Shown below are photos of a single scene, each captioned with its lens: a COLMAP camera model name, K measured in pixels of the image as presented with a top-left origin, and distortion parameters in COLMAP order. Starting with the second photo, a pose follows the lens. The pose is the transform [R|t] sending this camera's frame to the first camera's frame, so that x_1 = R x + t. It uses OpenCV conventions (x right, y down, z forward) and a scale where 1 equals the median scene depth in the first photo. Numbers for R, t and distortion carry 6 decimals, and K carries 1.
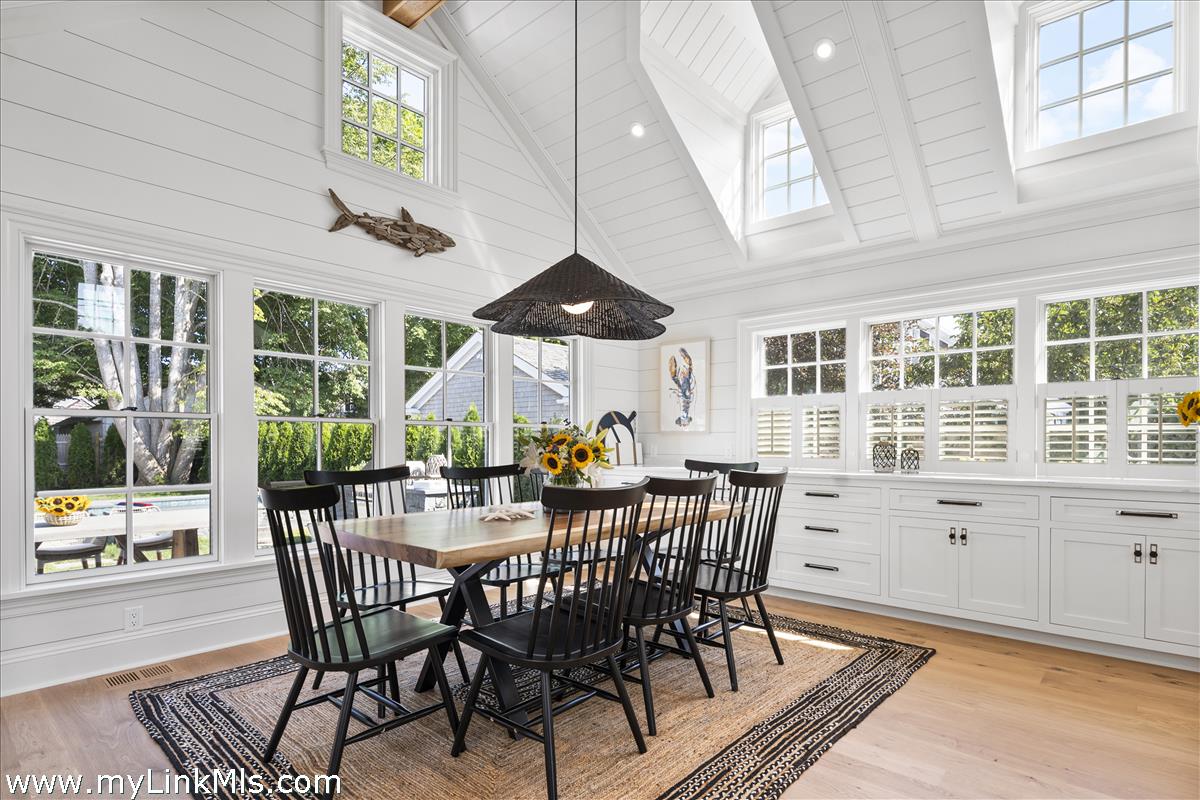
lens RADIAL K [[614.6, 0, 614.9], [0, 614.6, 444.3], [0, 0, 1]] dist [0.001601, -0.000634]
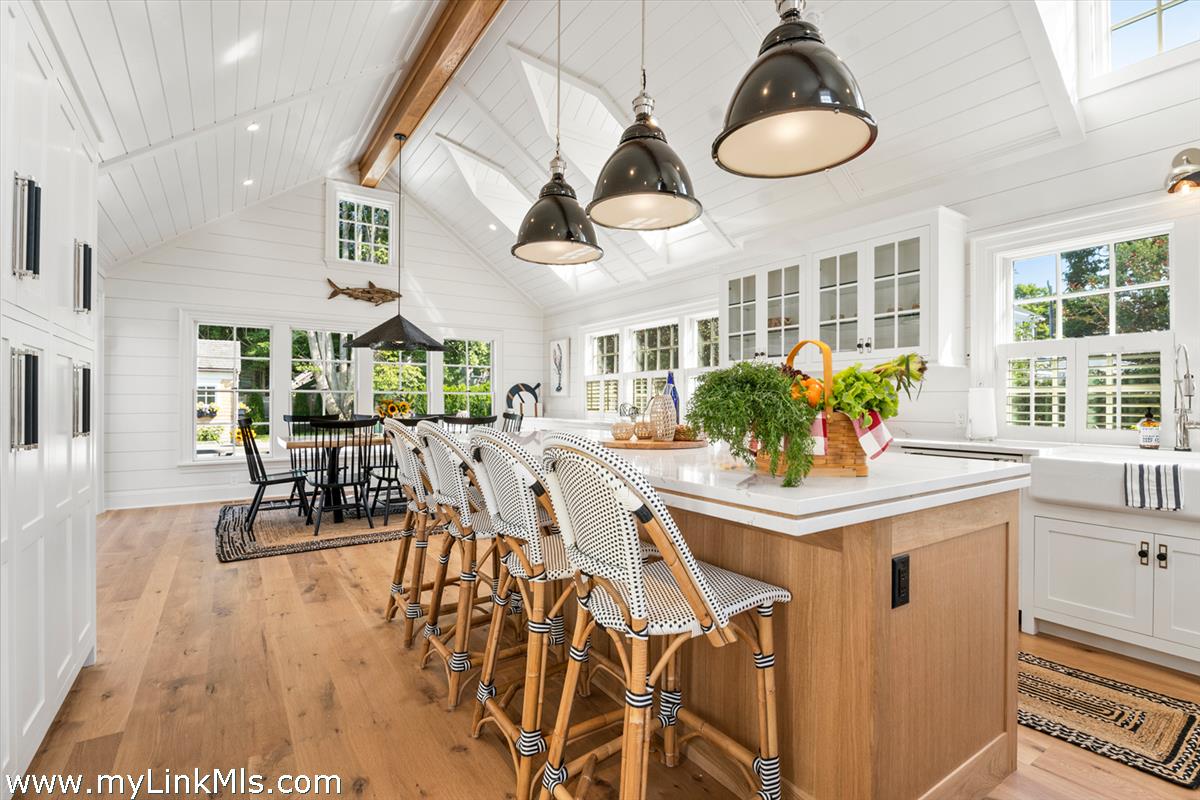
lens RADIAL K [[551.9, 0, 599.0], [0, 551.9, 399.9], [0, 0, 1]] dist [0.002246, 0.000199]
pose [[0.967912, -0.001321, -0.251286, 0.580873], [-0.000331, 0.999979, -0.006530, -0.001202], [0.251289, 0.006404, 0.967891, -0.362956]]
